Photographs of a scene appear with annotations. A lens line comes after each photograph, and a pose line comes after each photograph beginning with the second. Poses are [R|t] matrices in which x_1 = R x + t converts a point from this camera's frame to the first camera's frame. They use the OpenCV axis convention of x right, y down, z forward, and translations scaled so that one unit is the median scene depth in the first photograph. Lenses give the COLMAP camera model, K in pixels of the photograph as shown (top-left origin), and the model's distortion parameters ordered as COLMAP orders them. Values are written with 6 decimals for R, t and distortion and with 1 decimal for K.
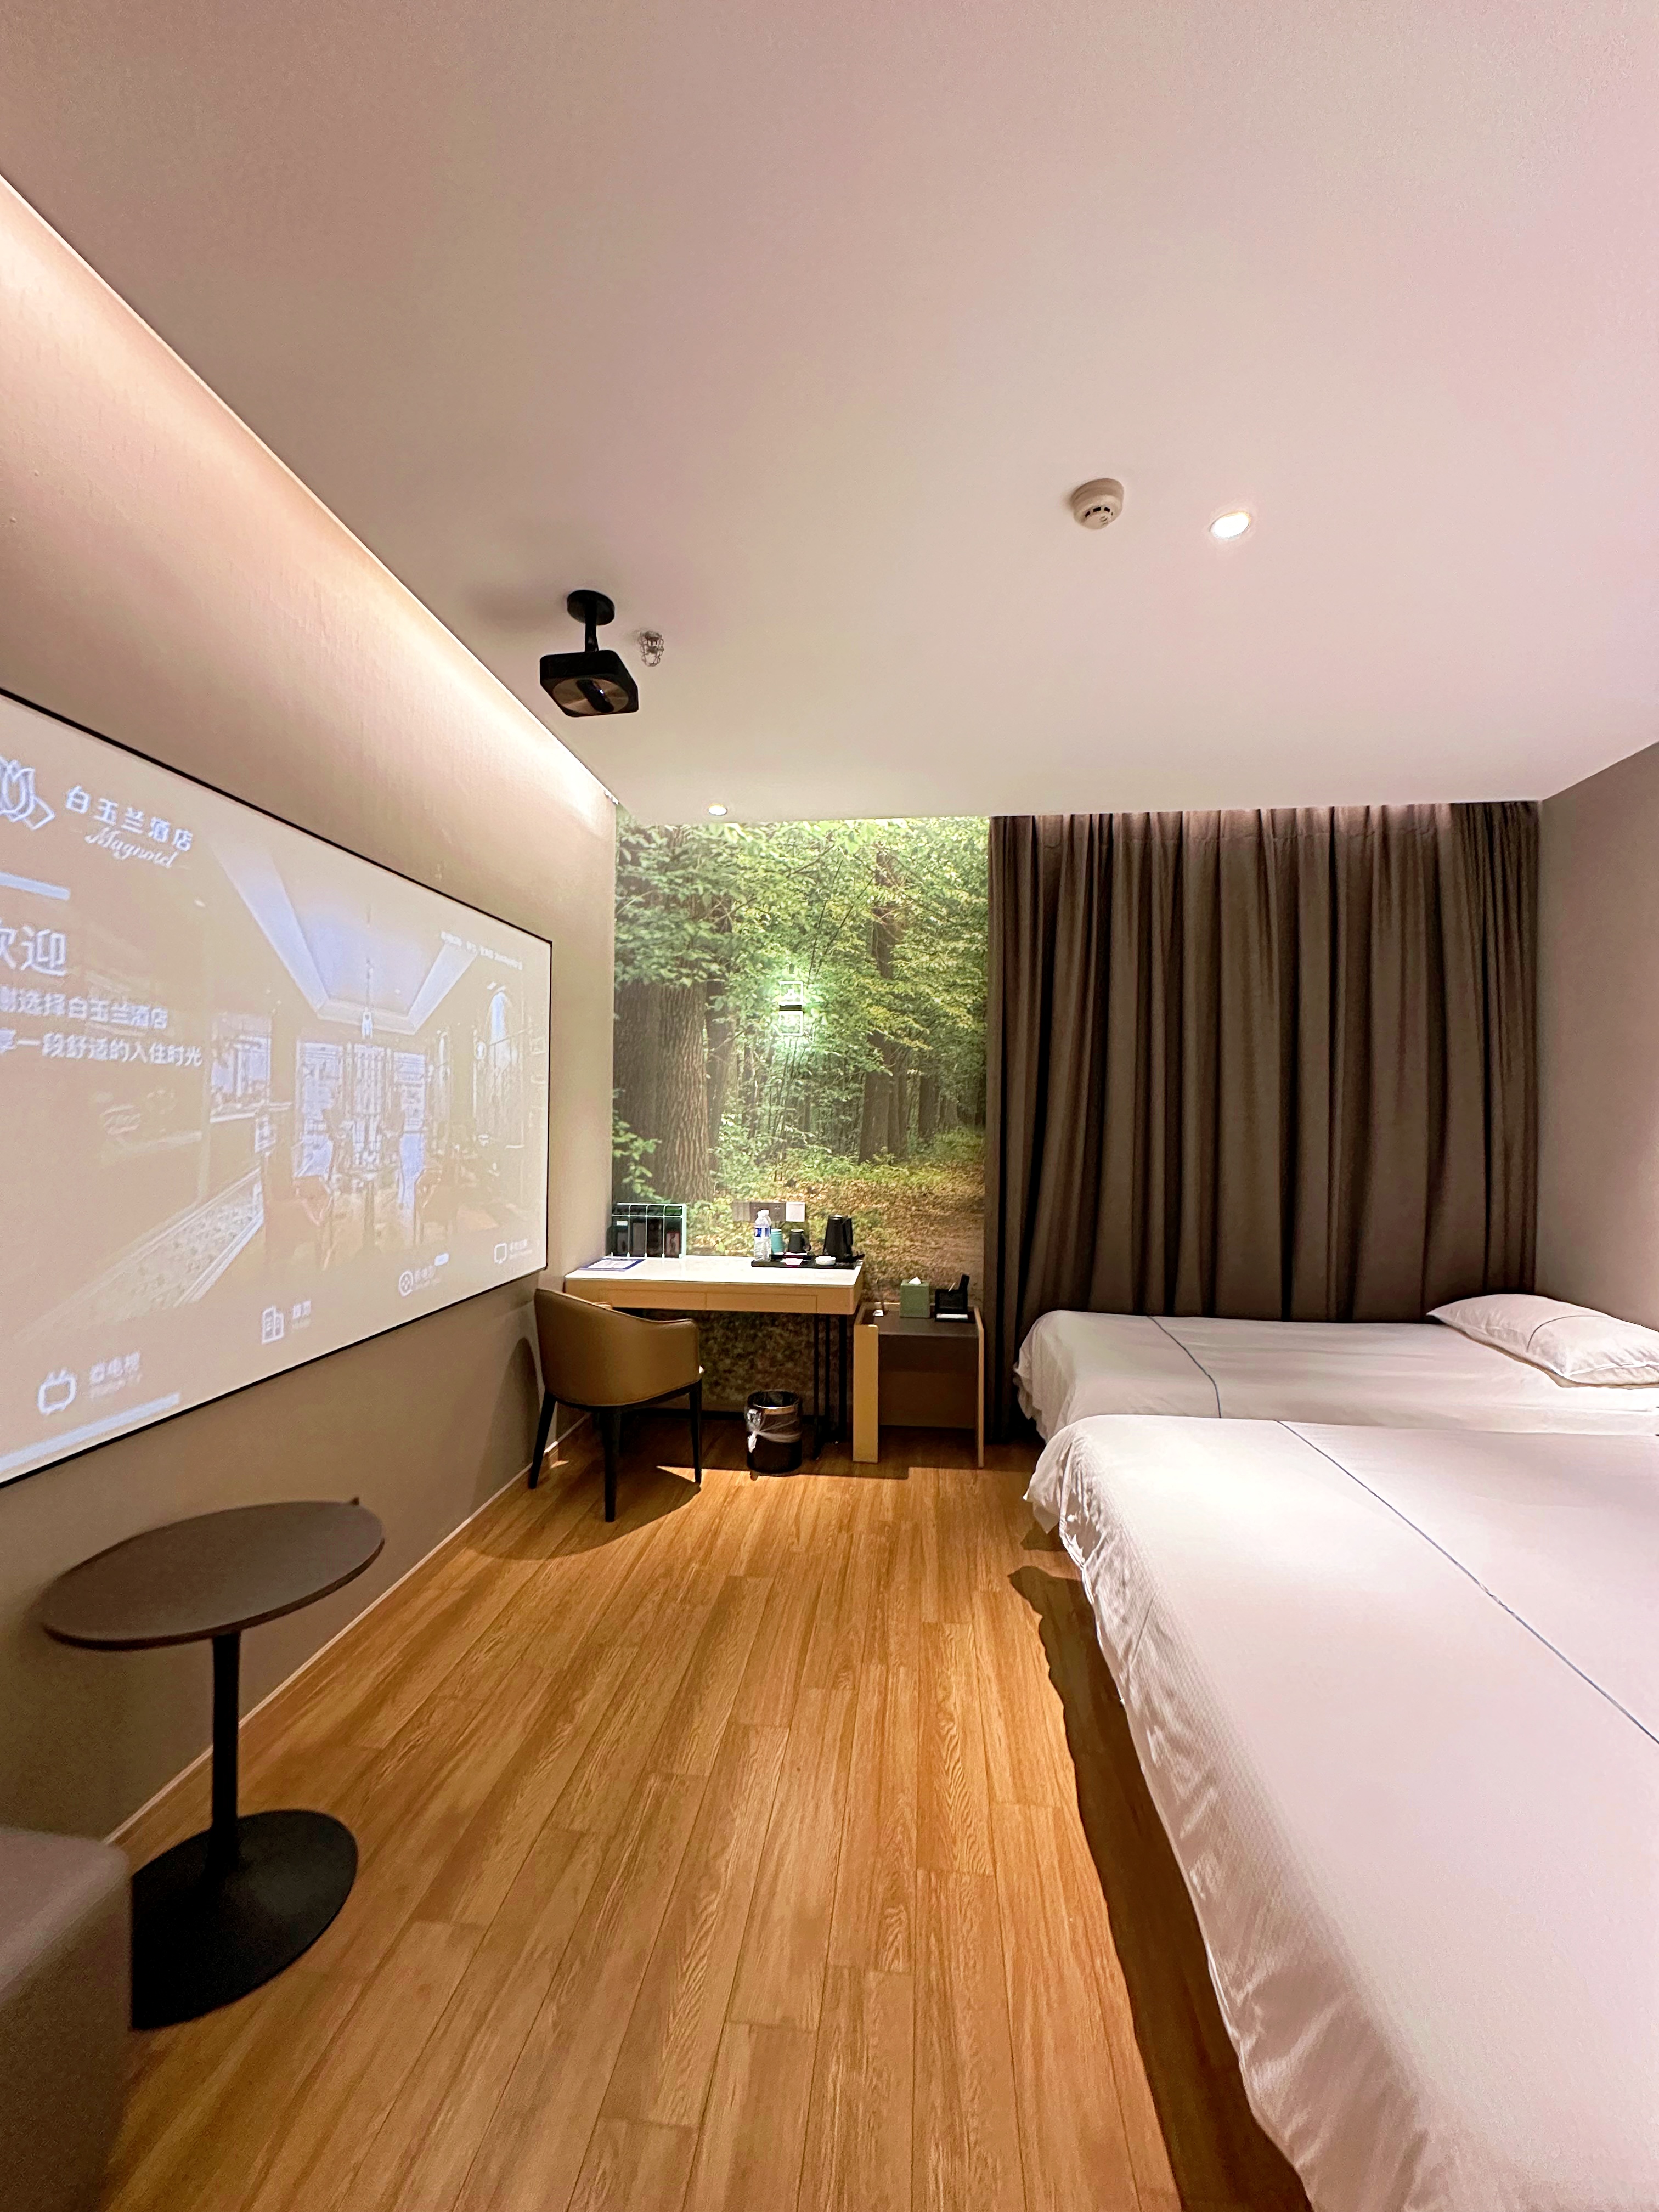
lens RADIAL K [[882.3, 0, 829.9], [0, 882.3, 1103.9], [0, 0, 1]] dist [-0.002282, 0.000058]
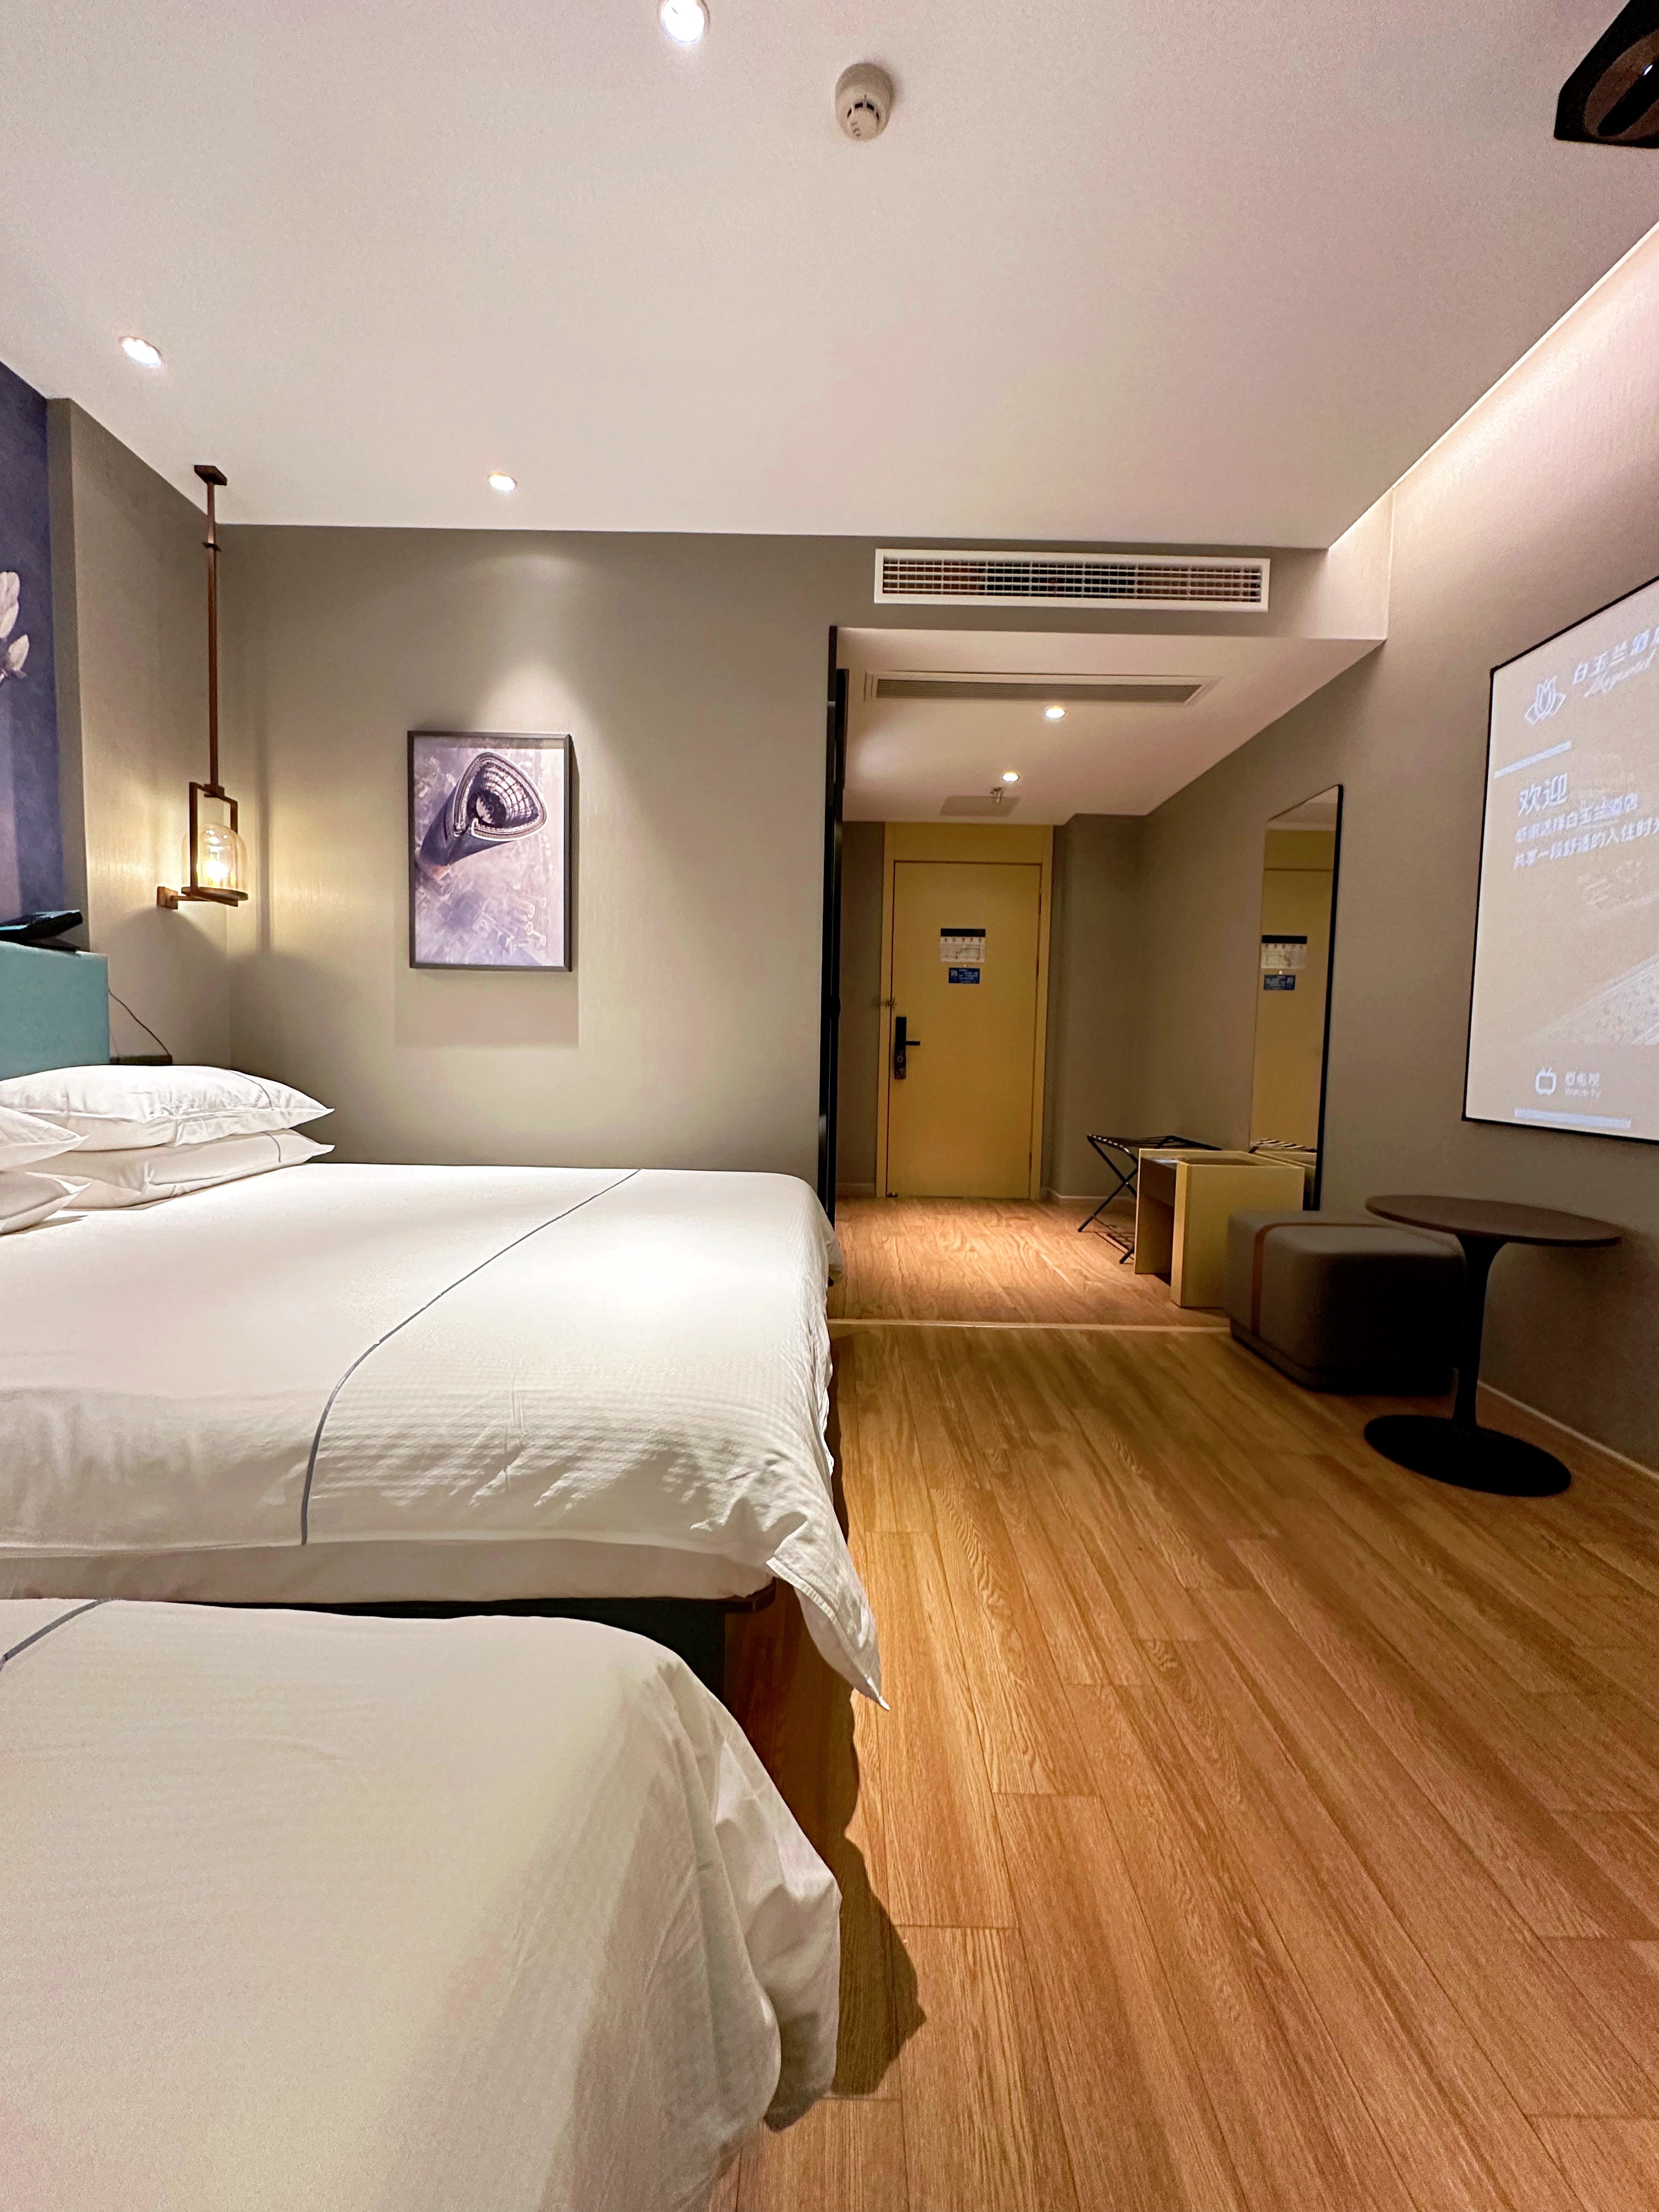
lens RADIAL K [[882.3, 0, 829.9], [0, 882.3, 1103.9], [0, 0, 1]] dist [-0.002282, 0.000058]
pose [[-0.994029, -0.020483, -0.107174, 0.188799], [-0.026730, 0.998006, 0.057188, 0.115637], [0.105789, 0.059712, -0.992594, 0.882100]]
